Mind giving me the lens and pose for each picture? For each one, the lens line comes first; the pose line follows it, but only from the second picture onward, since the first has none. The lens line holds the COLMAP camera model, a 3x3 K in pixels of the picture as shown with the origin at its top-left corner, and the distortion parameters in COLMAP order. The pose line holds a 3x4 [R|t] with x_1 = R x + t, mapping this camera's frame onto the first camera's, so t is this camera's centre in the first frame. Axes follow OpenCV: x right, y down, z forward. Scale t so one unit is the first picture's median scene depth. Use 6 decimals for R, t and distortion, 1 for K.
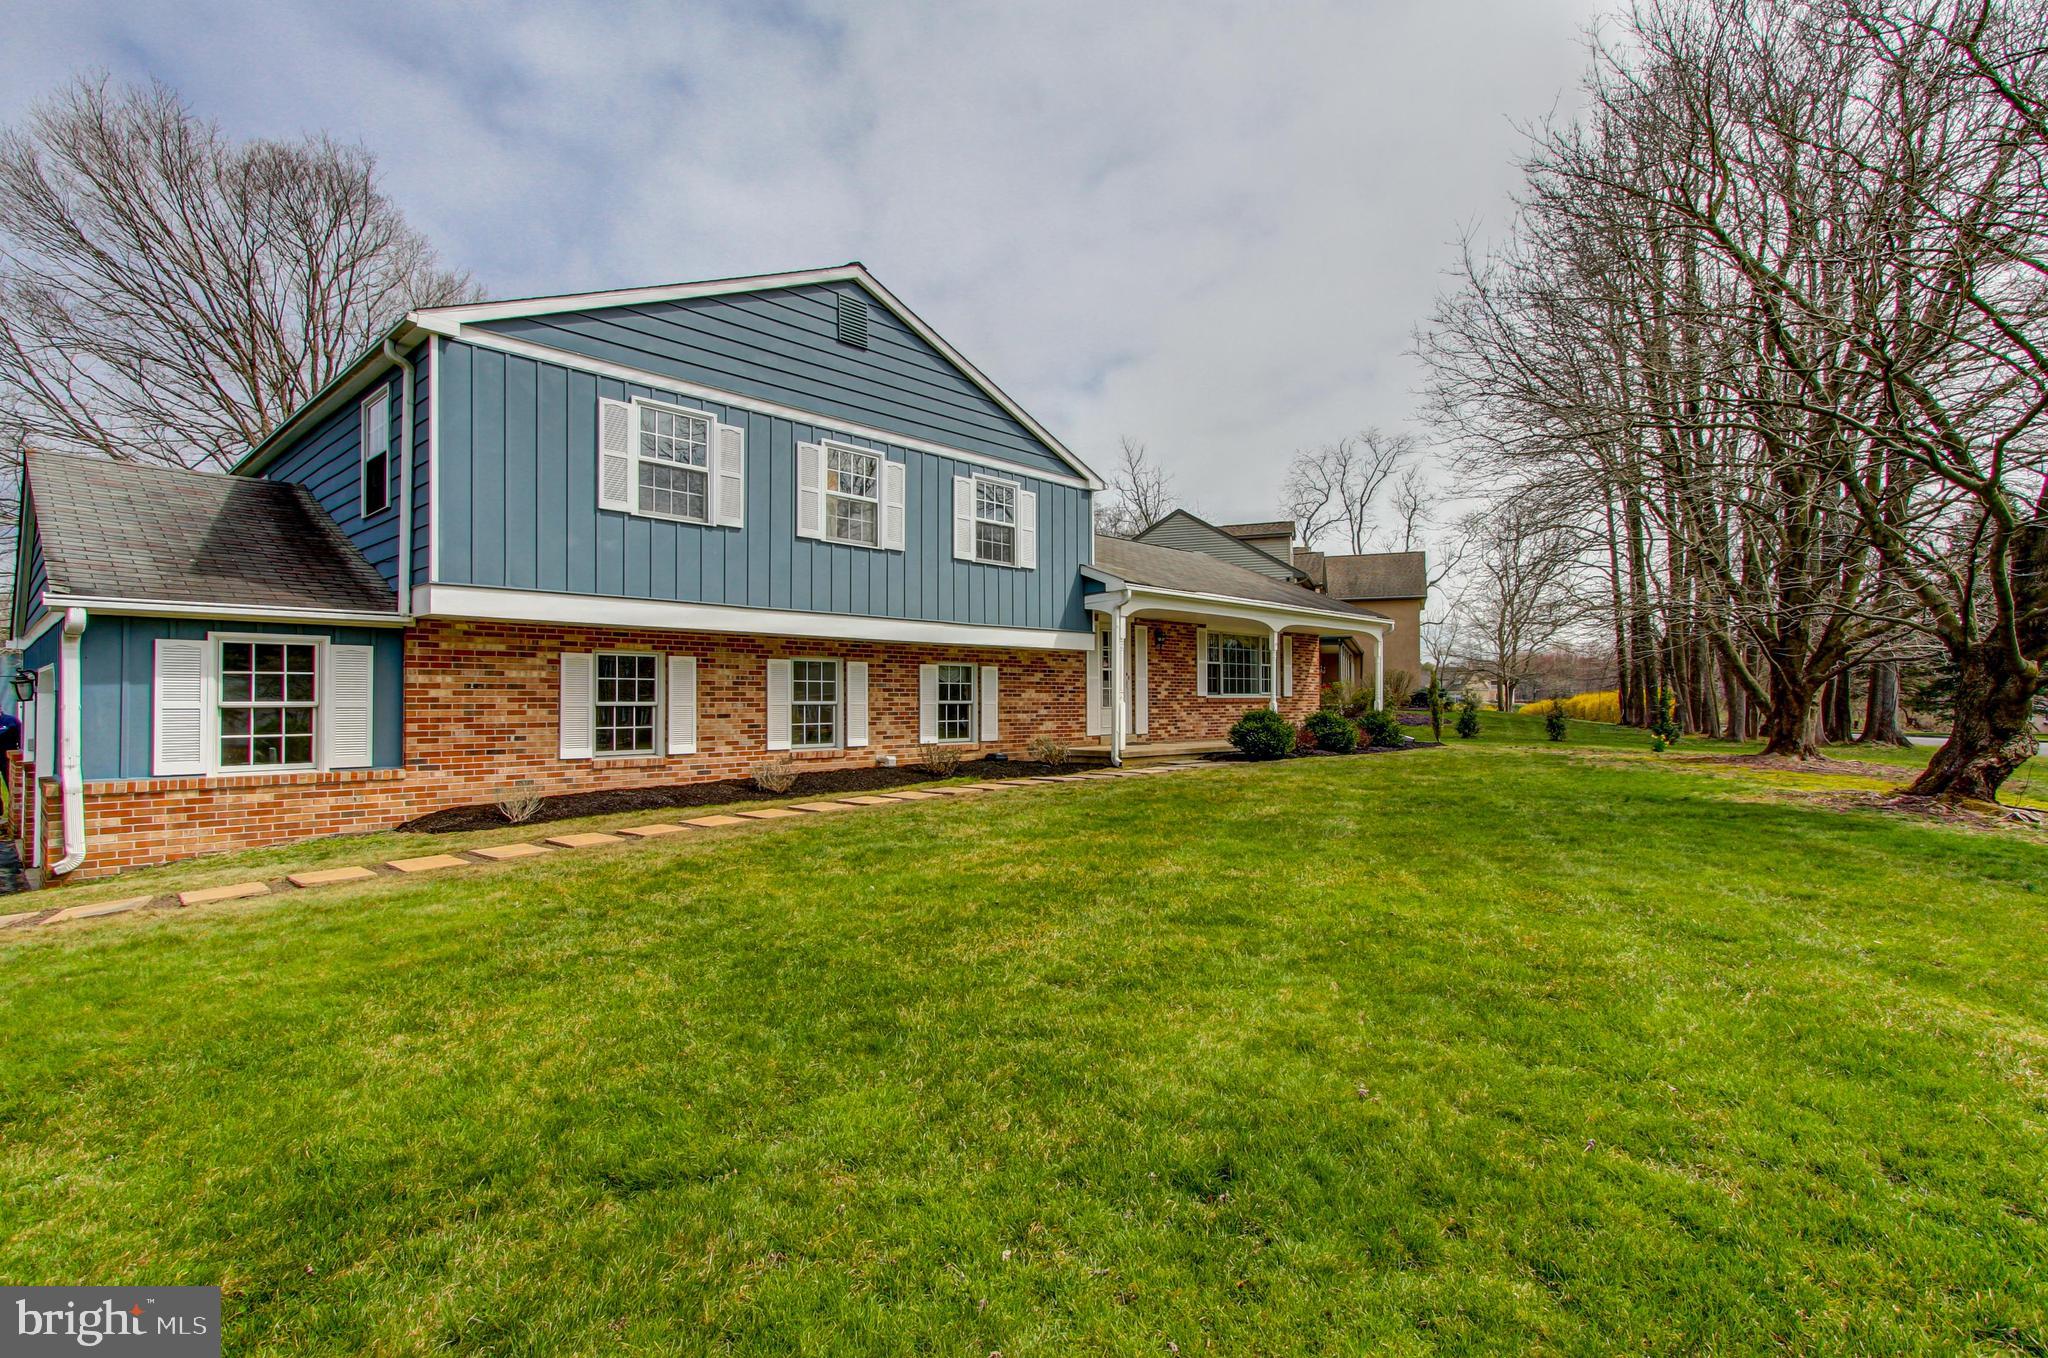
lens RADIAL K [[967.3, 0, 1026.1], [0, 967.3, 683.9], [0, 0, 1]] dist [-0.001278, 0.002732]
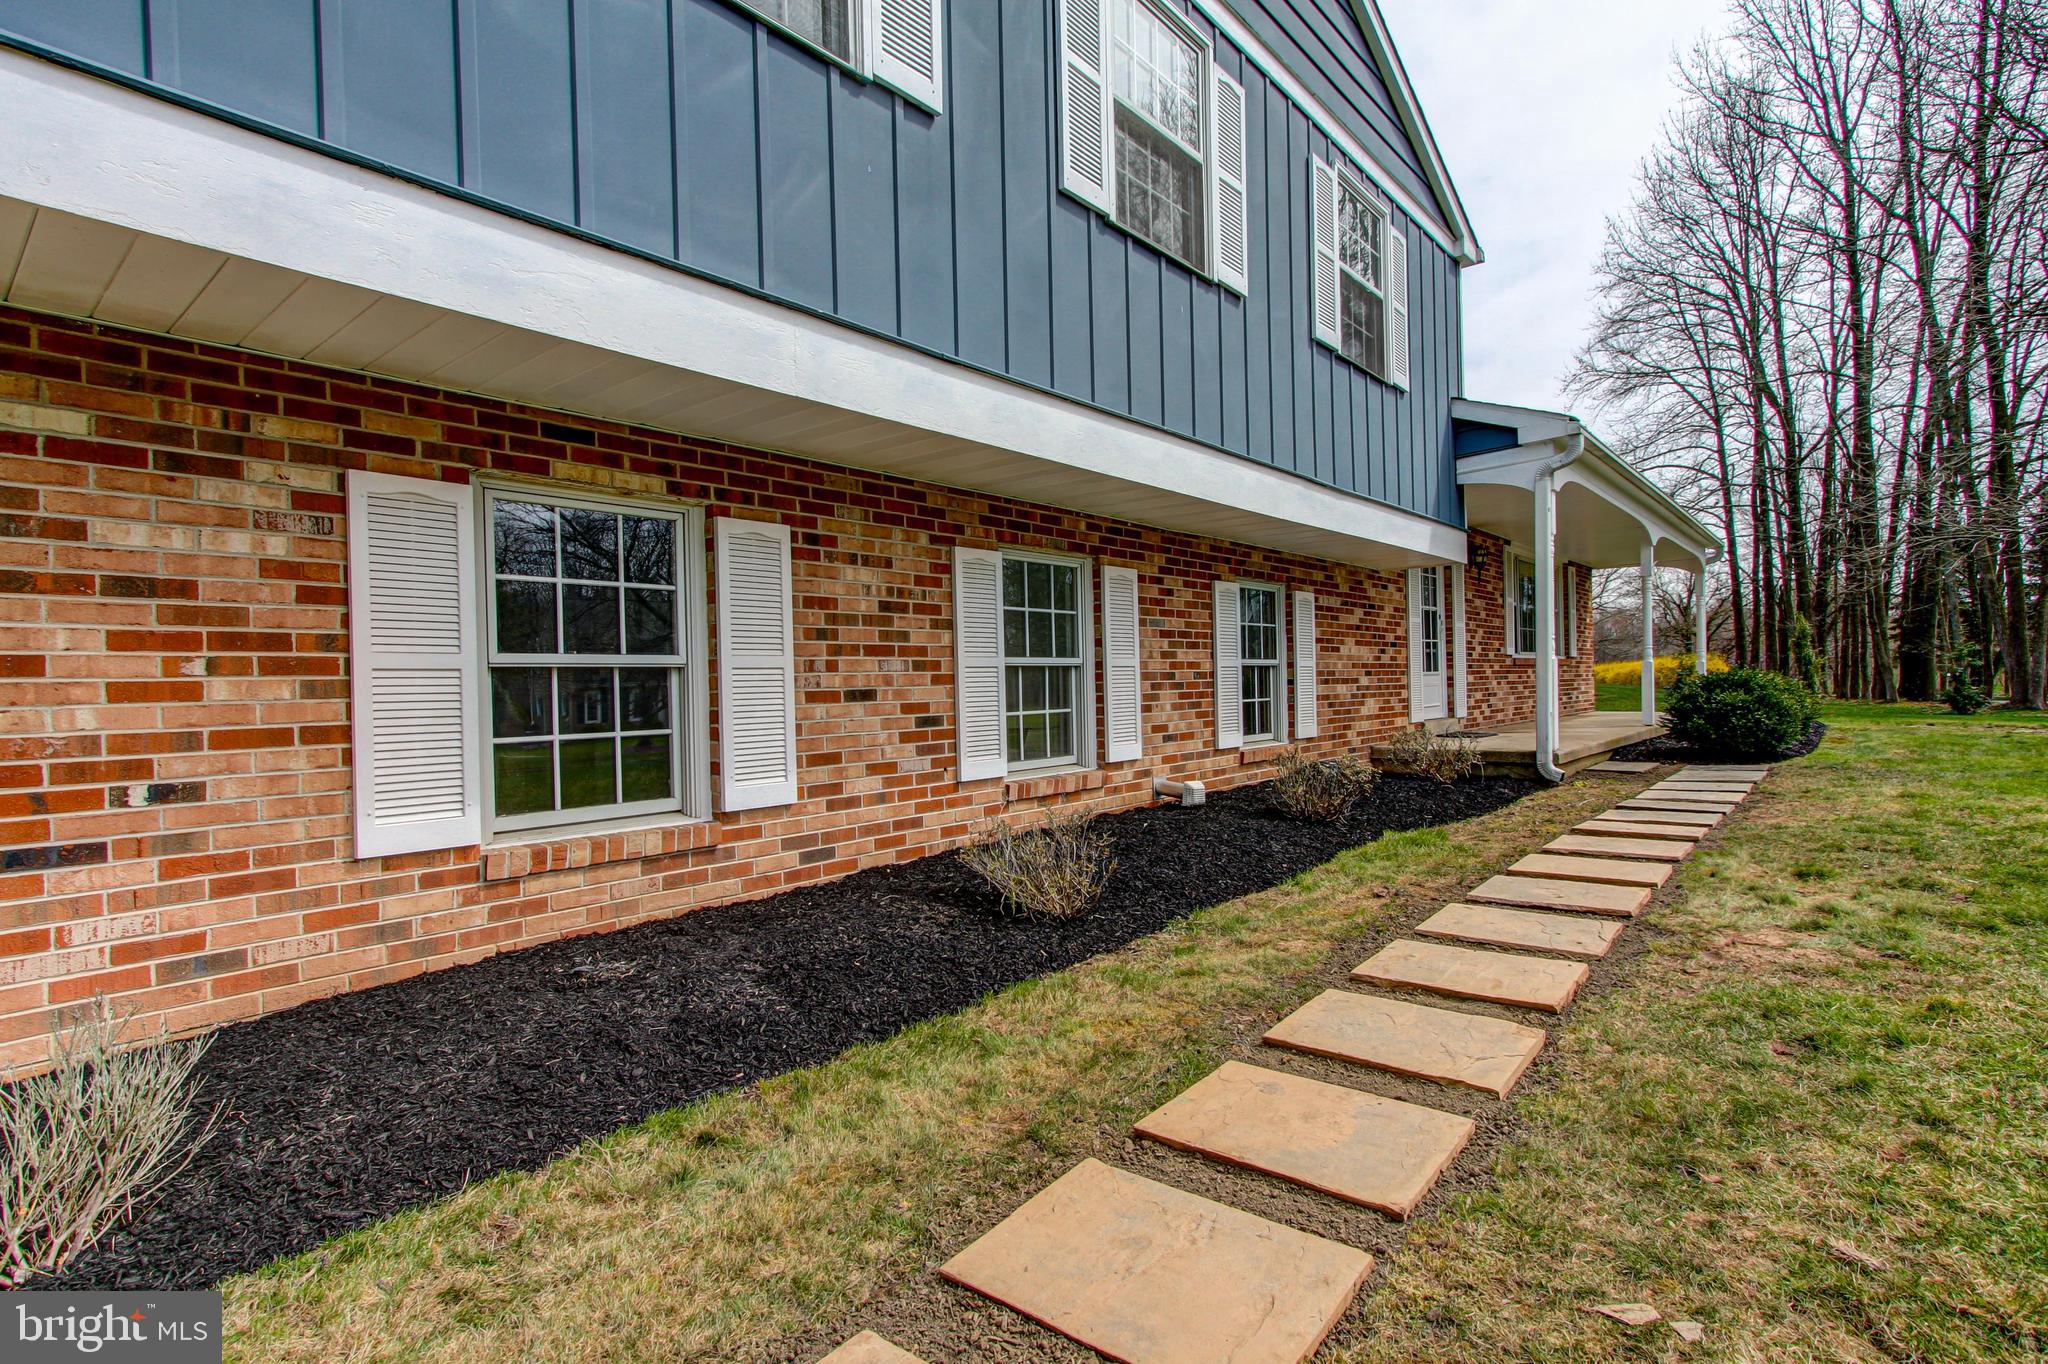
lens RADIAL K [[967.3, 0, 1019.6], [0, 967.3, 686.3], [0, 0, 1]] dist [-0.001278, 0.002732]
pose [[0.998865, -0.022742, 0.041853, -0.279586], [0.022024, 0.999603, 0.017545, 0.025772], [-0.042235, -0.016604, 0.998970, 0.660287]]
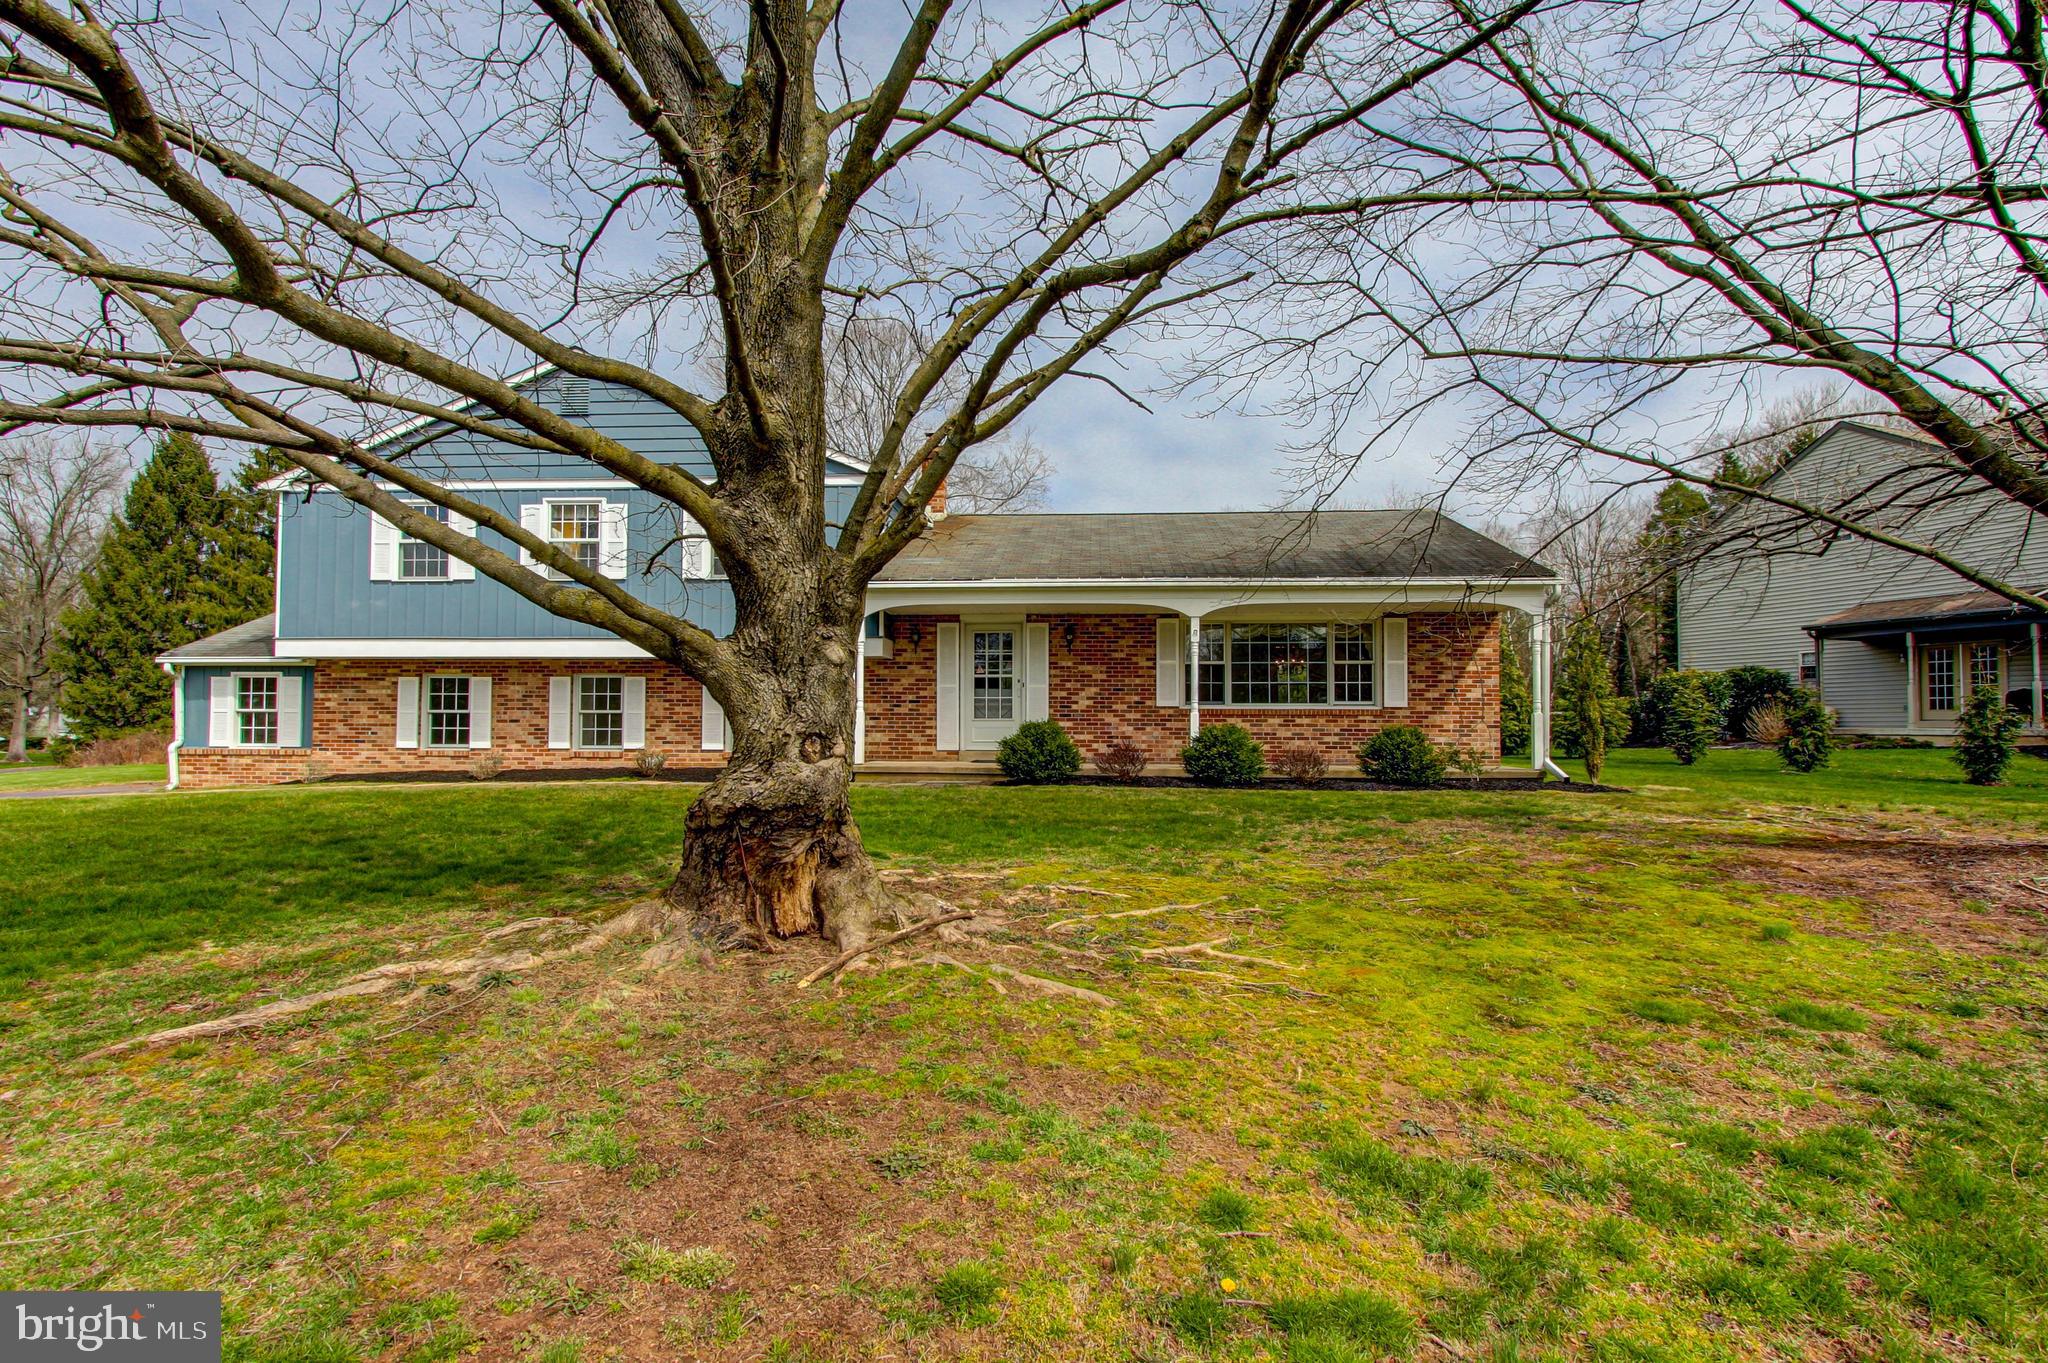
lens RADIAL K [[967.3, 0, 1029.6], [0, 967.3, 686.5], [0, 0, 1]] dist [-0.001278, 0.002732]
pose [[0.655625, -0.019018, -0.754847, 1.195935], [0.008660, 0.999806, -0.017668, 0.016044], [0.755037, 0.005047, 0.655662, 0.694435]]
